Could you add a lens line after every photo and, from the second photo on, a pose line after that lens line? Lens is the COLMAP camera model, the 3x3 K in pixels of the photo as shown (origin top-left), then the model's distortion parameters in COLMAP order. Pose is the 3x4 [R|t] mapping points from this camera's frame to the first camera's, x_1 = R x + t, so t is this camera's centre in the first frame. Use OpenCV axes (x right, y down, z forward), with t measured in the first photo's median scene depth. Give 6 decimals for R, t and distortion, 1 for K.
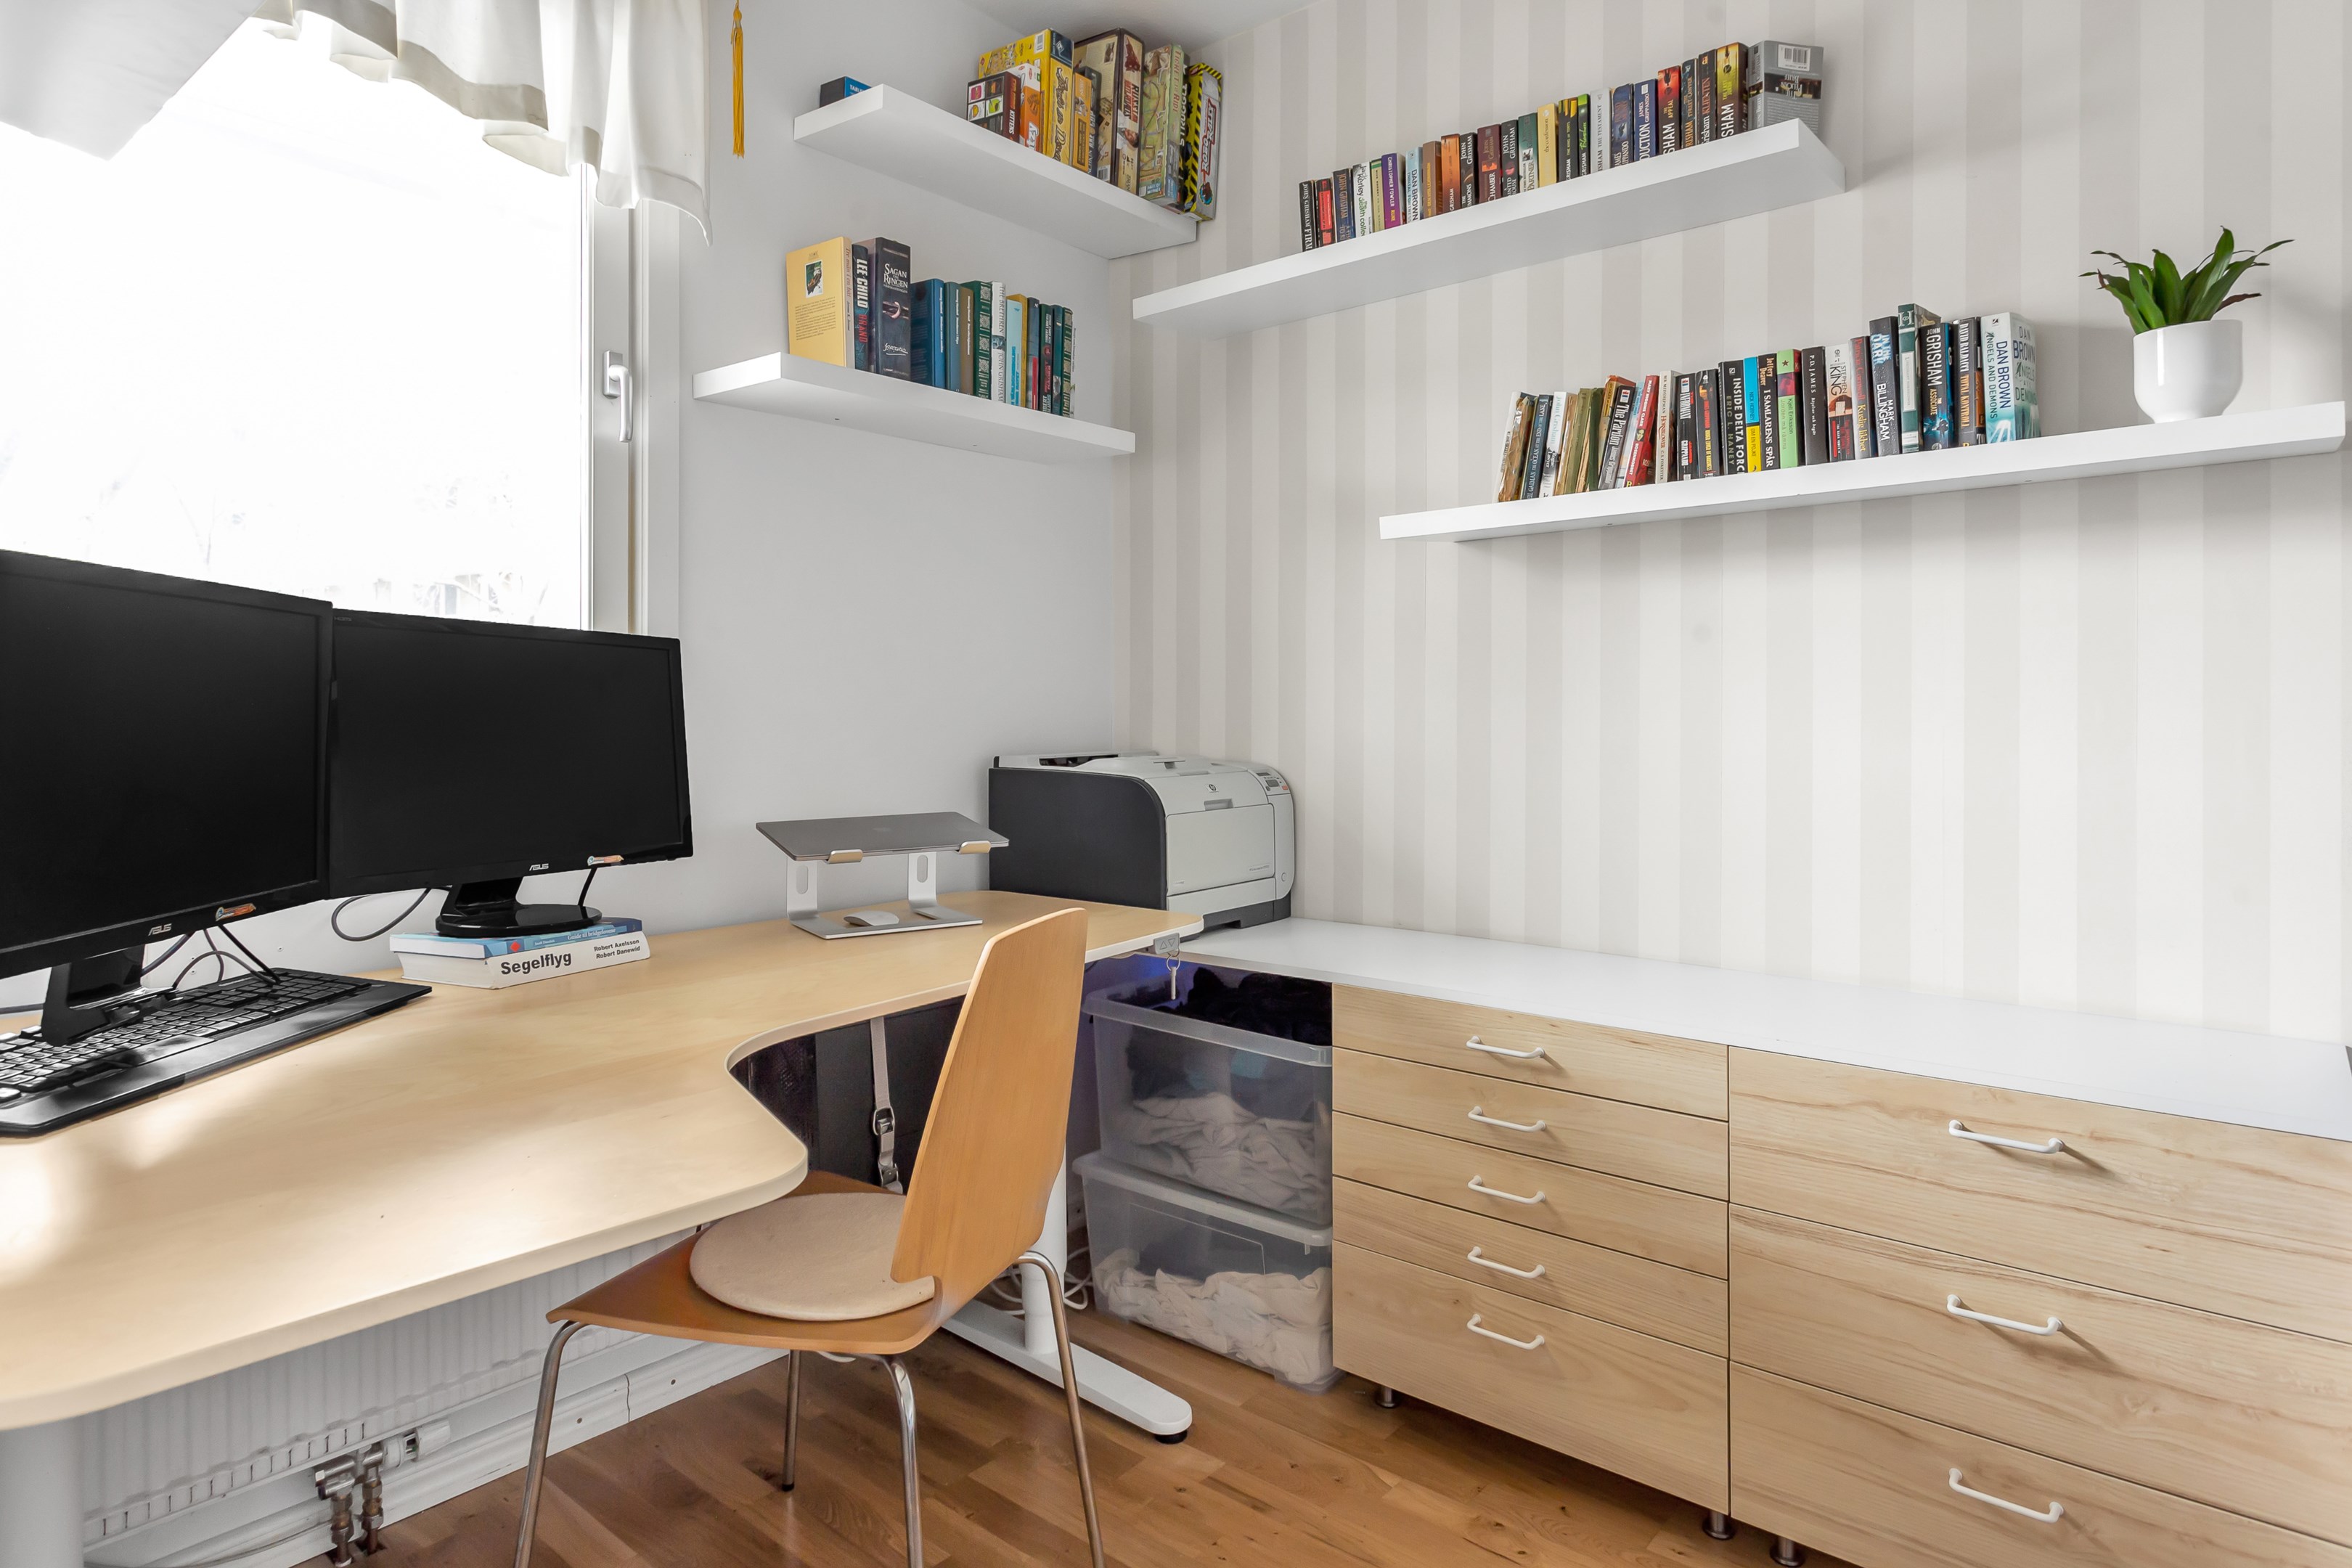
lens RADIAL K [[1332.4, 0, 1203.3], [0, 1332.4, 702.0], [0, 0, 1]] dist [-0.002955, 0.003807]
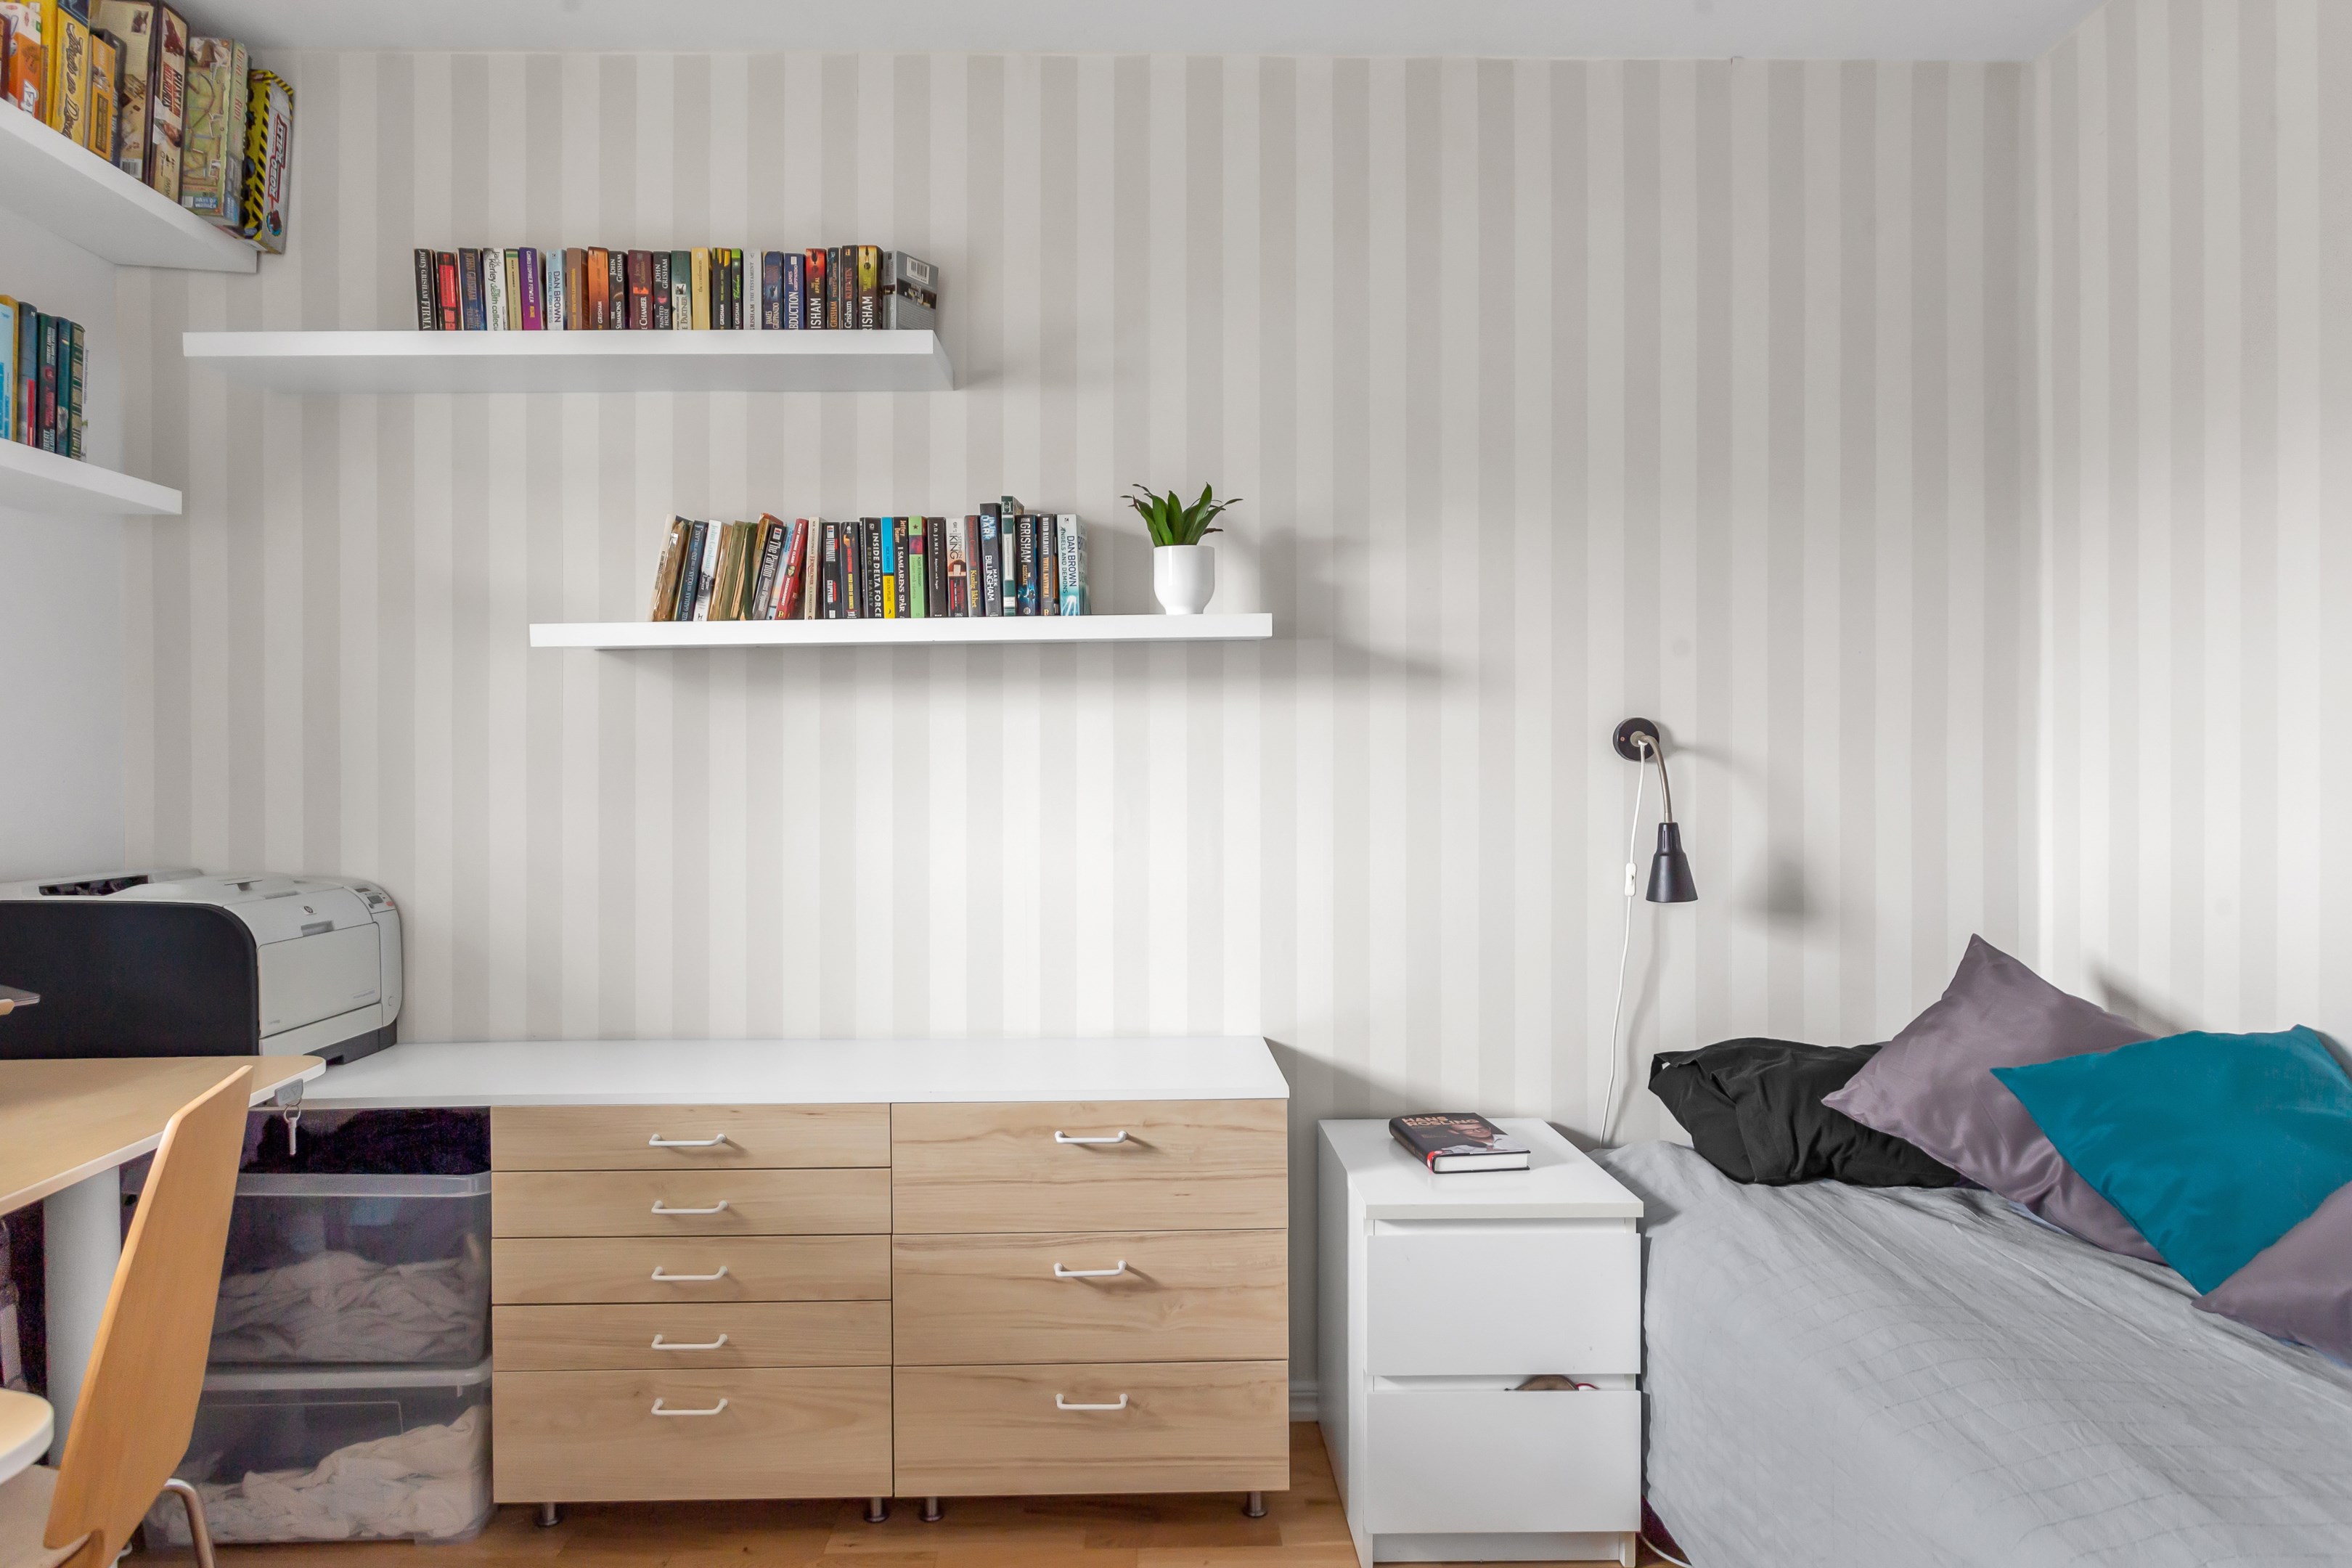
lens RADIAL K [[1332.4, 0, 1177.4], [0, 1332.4, 778.7], [0, 0, 1]] dist [-0.002955, 0.003807]
pose [[0.749747, -0.001809, 0.661722, -0.167040], [-0.001223, 0.999991, 0.004119, -0.031261], [-0.661723, -0.003898, 0.749738, -0.050976]]
